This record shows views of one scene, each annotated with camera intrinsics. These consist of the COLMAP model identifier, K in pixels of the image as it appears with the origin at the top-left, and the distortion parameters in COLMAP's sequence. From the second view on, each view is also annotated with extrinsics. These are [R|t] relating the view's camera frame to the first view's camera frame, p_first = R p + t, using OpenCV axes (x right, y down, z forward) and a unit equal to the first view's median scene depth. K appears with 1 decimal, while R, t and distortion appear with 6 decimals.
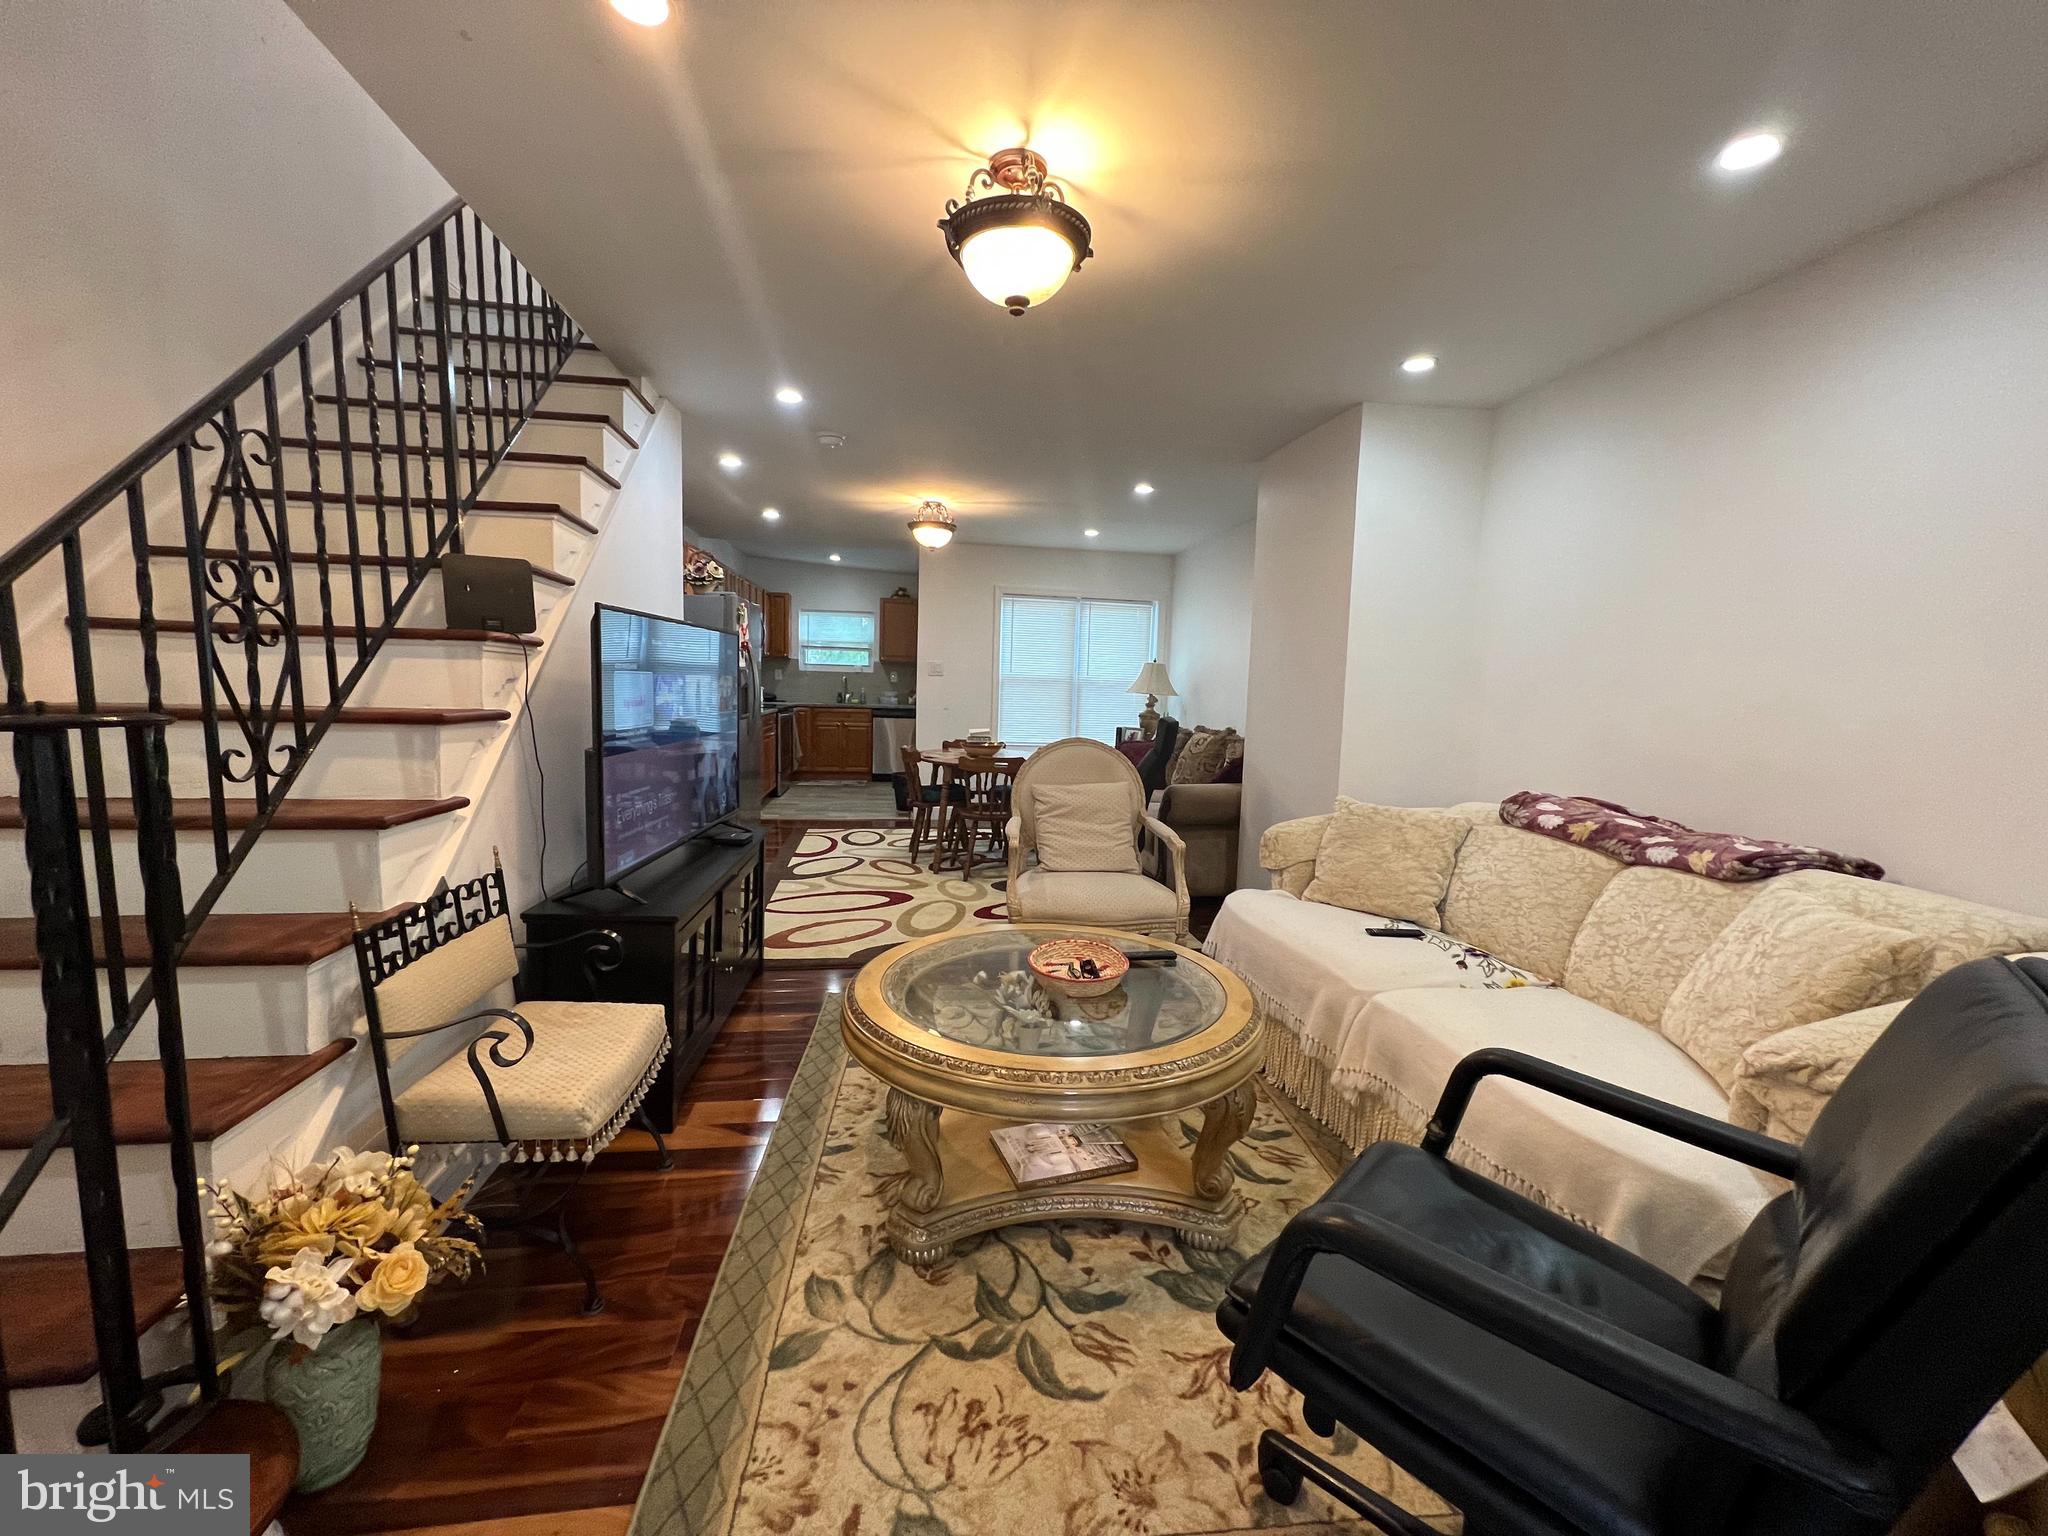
lens RADIAL K [[813.0, 0, 1031.3], [0, 813.0, 770.5], [0, 0, 1]] dist [-0.001716, 0.000663]
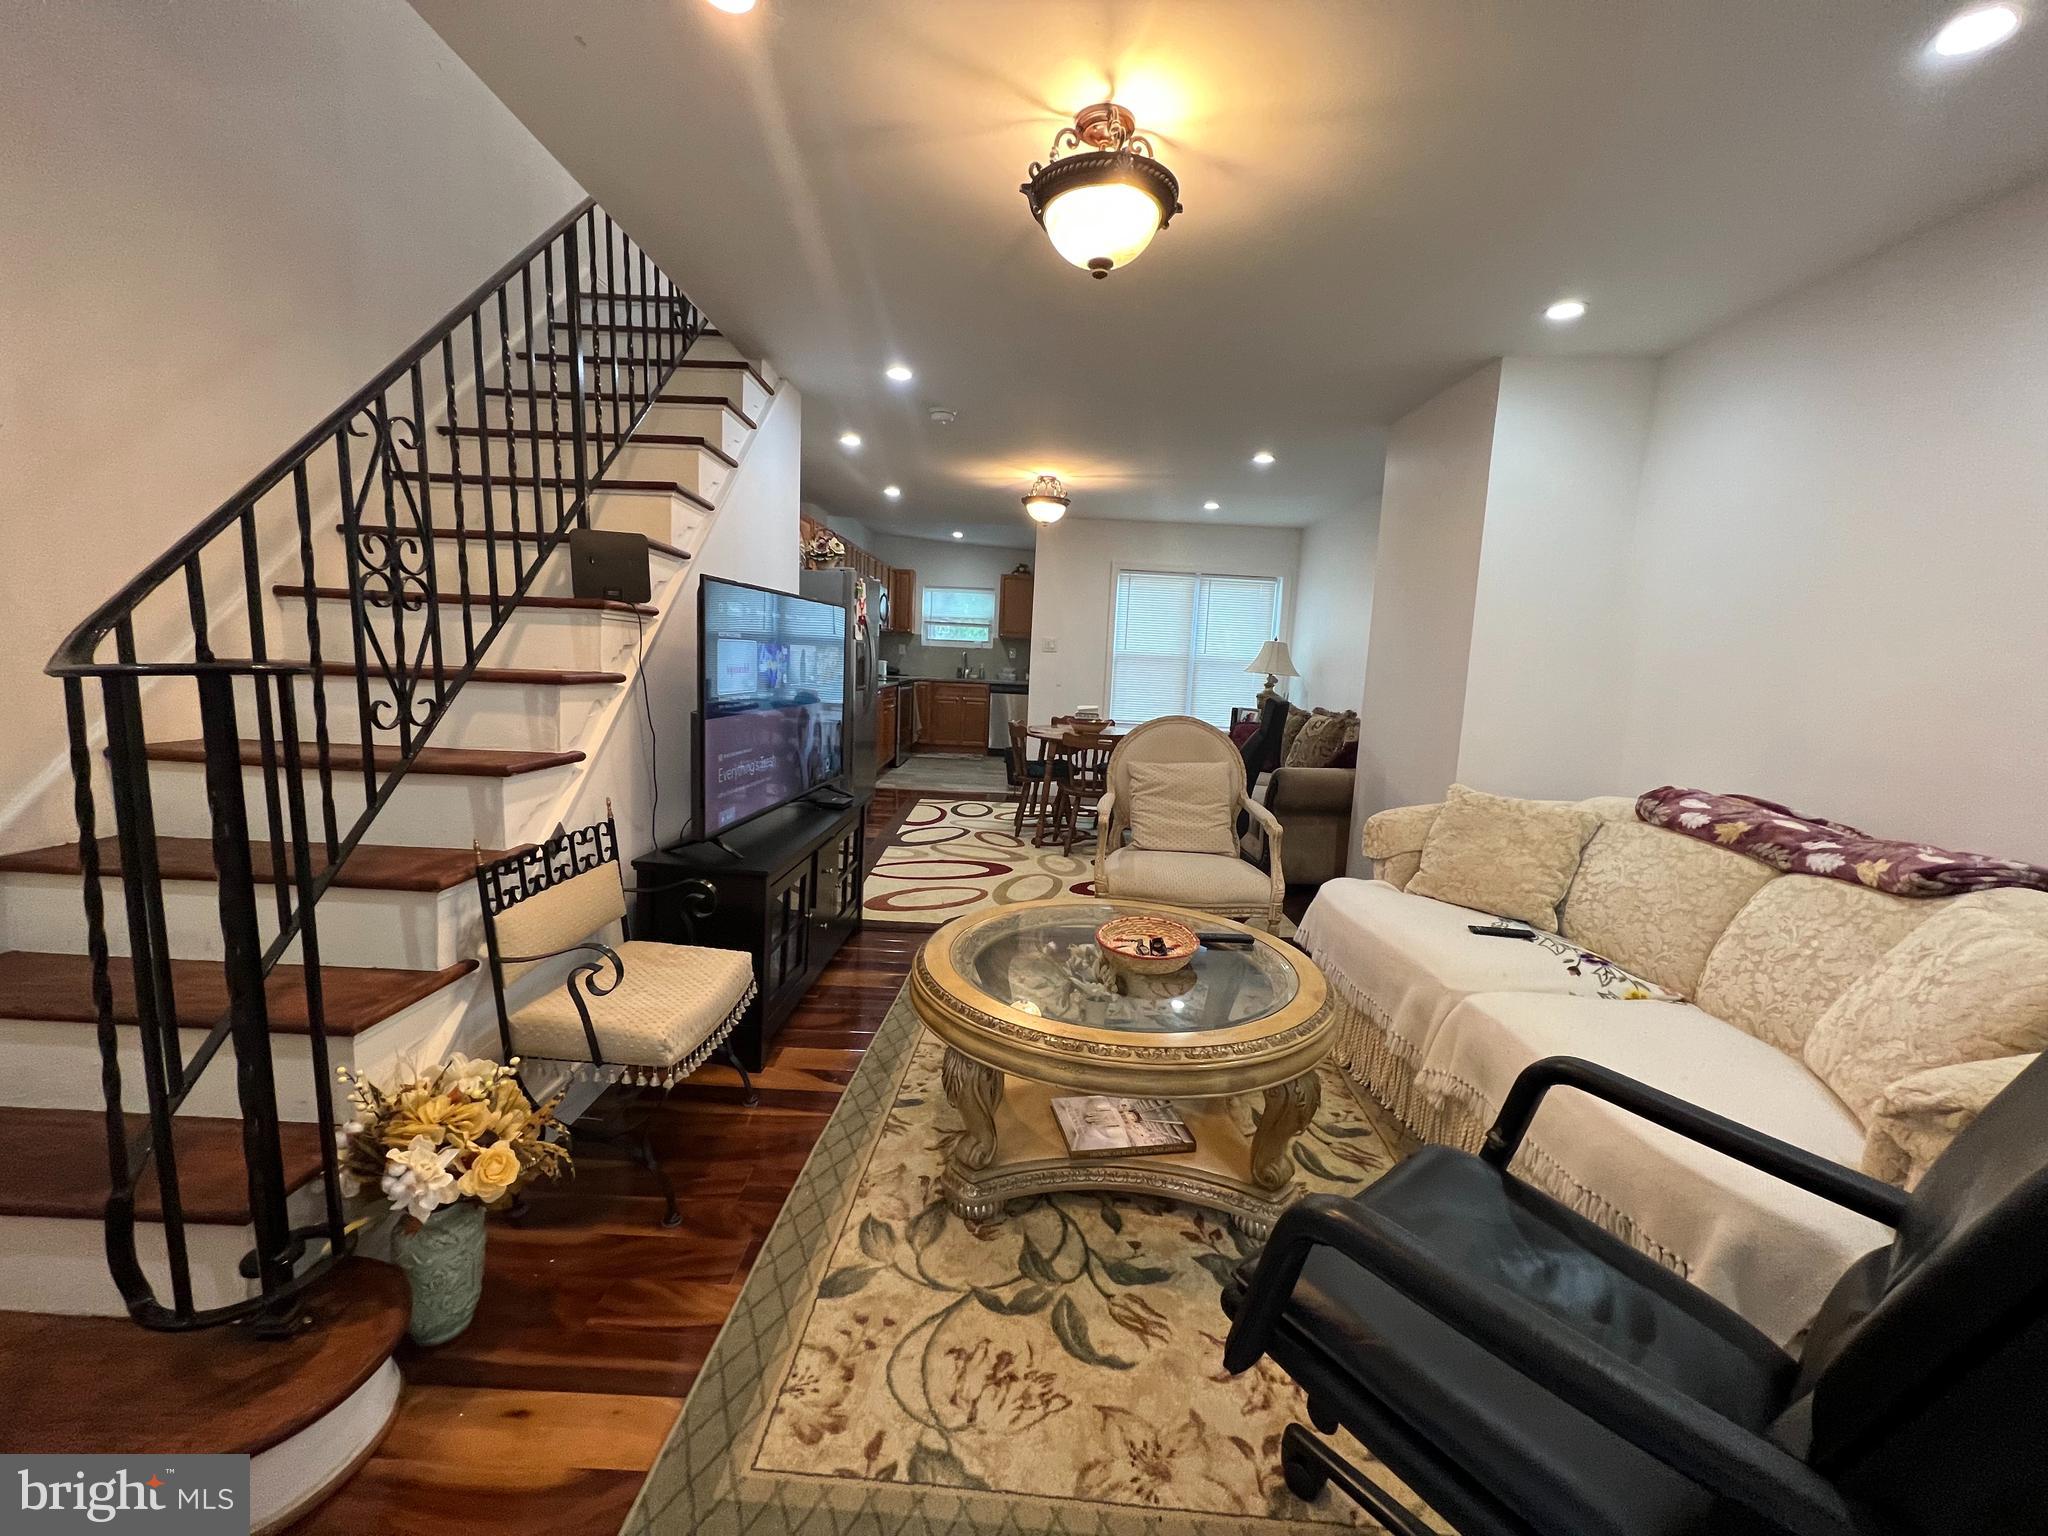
lens RADIAL K [[813.0, 0, 1024.9], [0, 813.0, 769.7], [0, 0, 1]] dist [-0.001716, 0.000663]
pose [[0.987916, 0.035217, -0.150936, 0.061544], [-0.031280, 0.999108, 0.028378, 0.006917], [0.151801, -0.023314, 0.988136, 0.004378]]
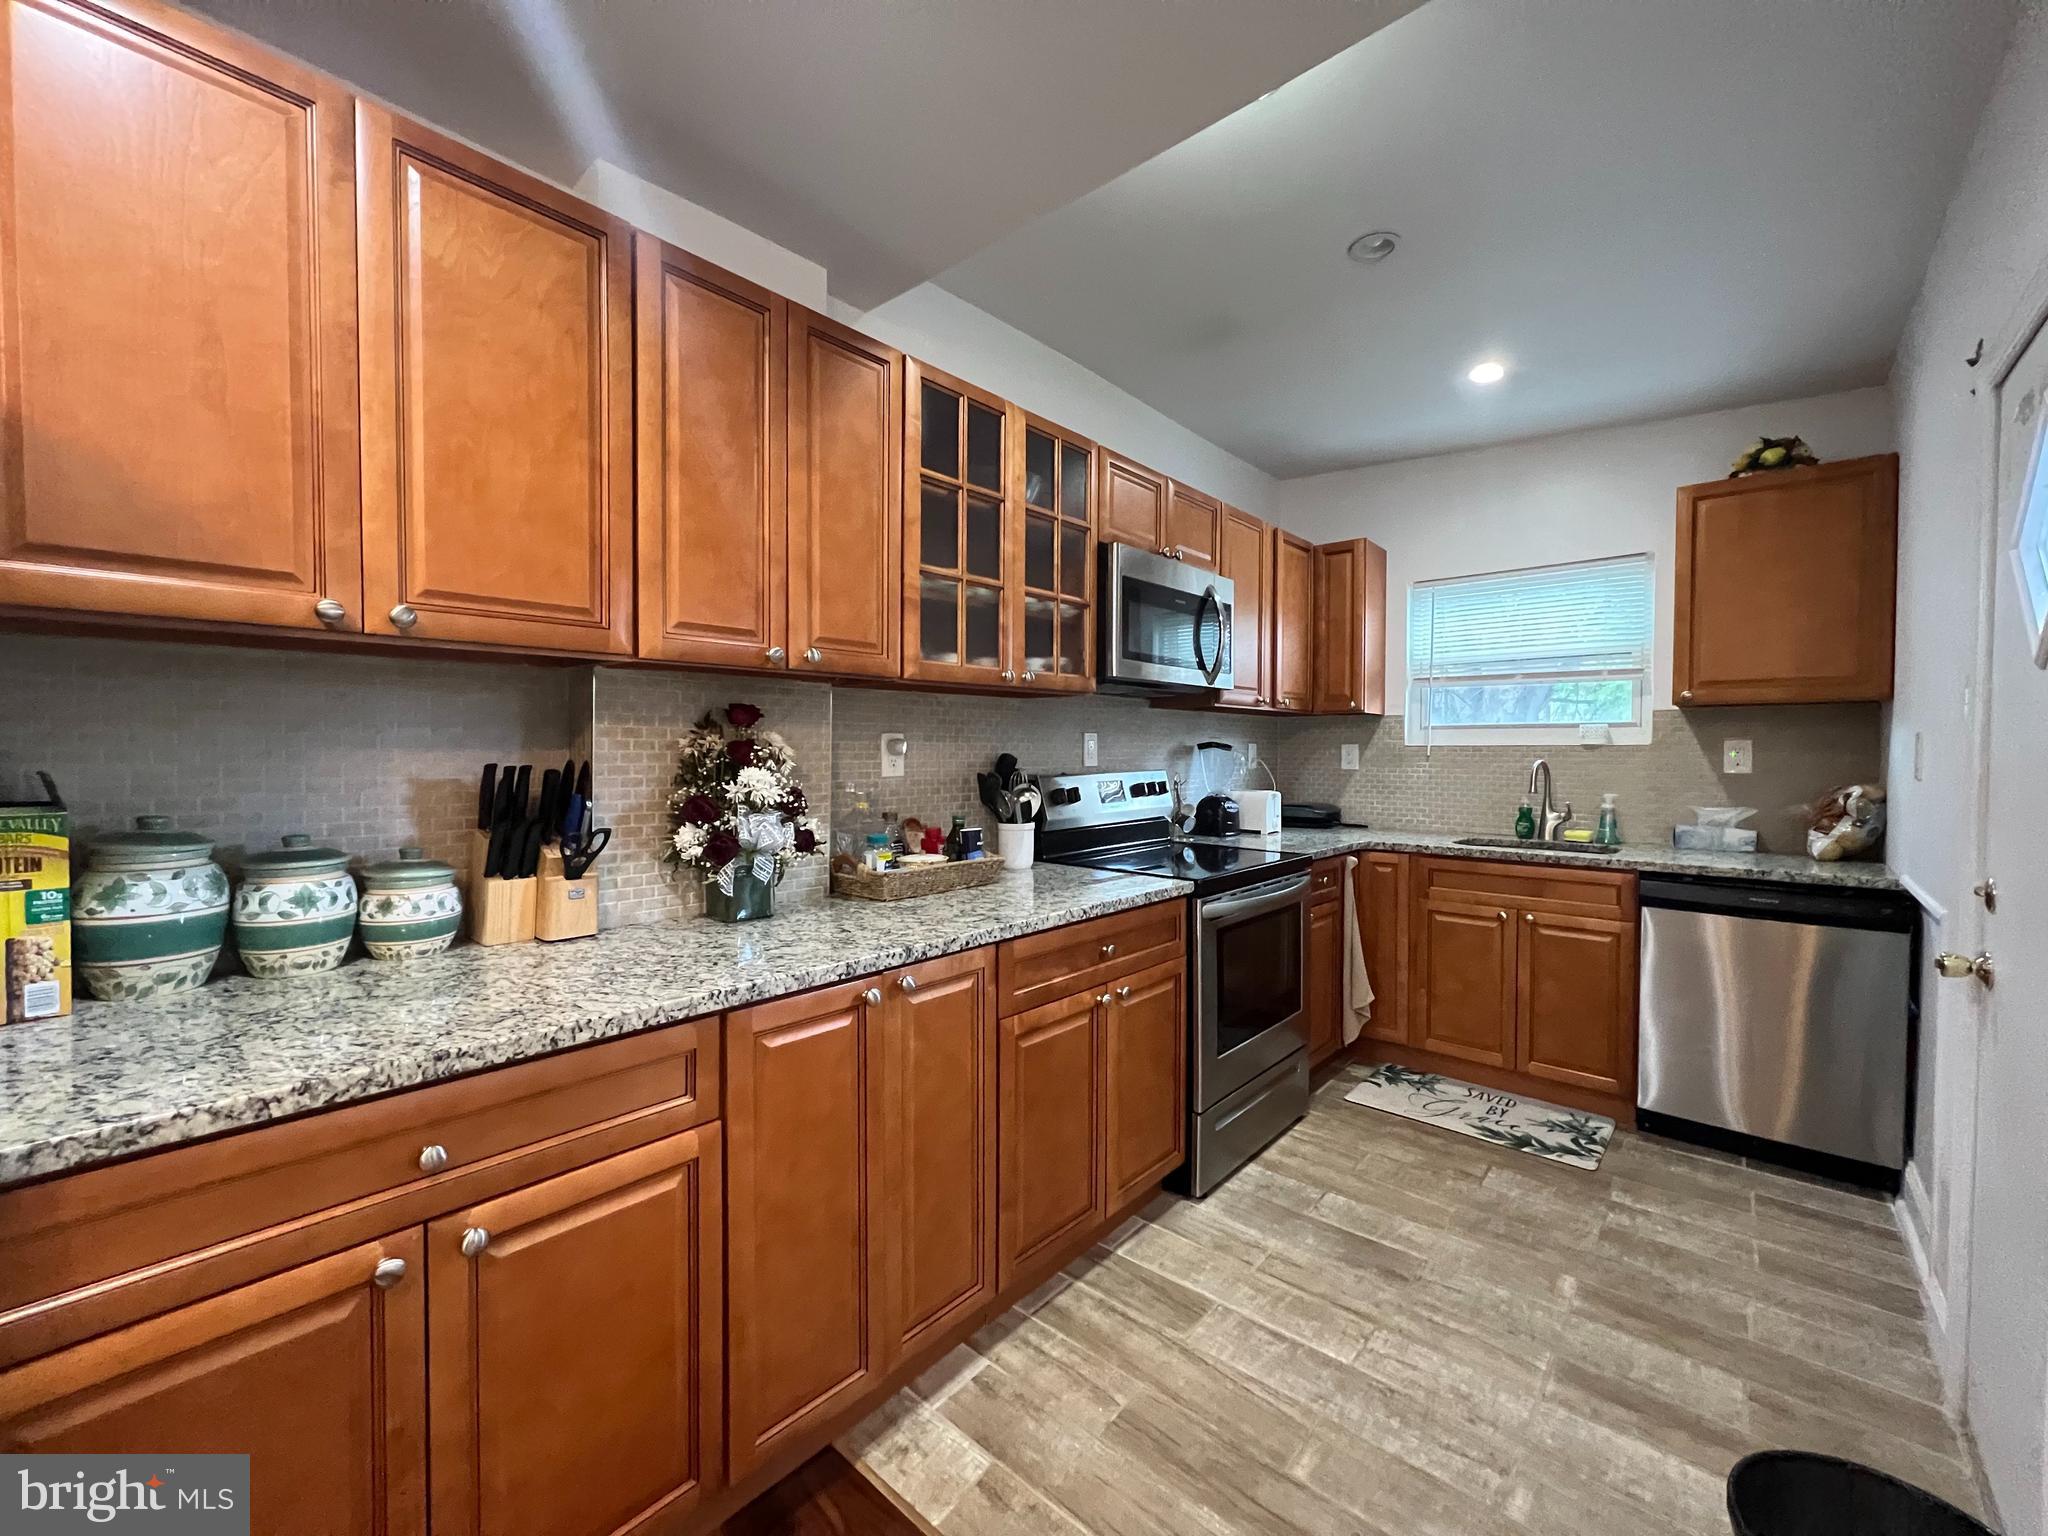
lens RADIAL K [[813.0, 0, 1023.8], [0, 813.0, 761.6], [0, 0, 1]] dist [-0.001716, 0.000663]
pose [[0.641785, -0.007605, -0.766847, -1.642911], [-0.069511, 0.995258, -0.068044, -1.142199], [0.763728, 0.096974, 0.638213, 9.209525]]
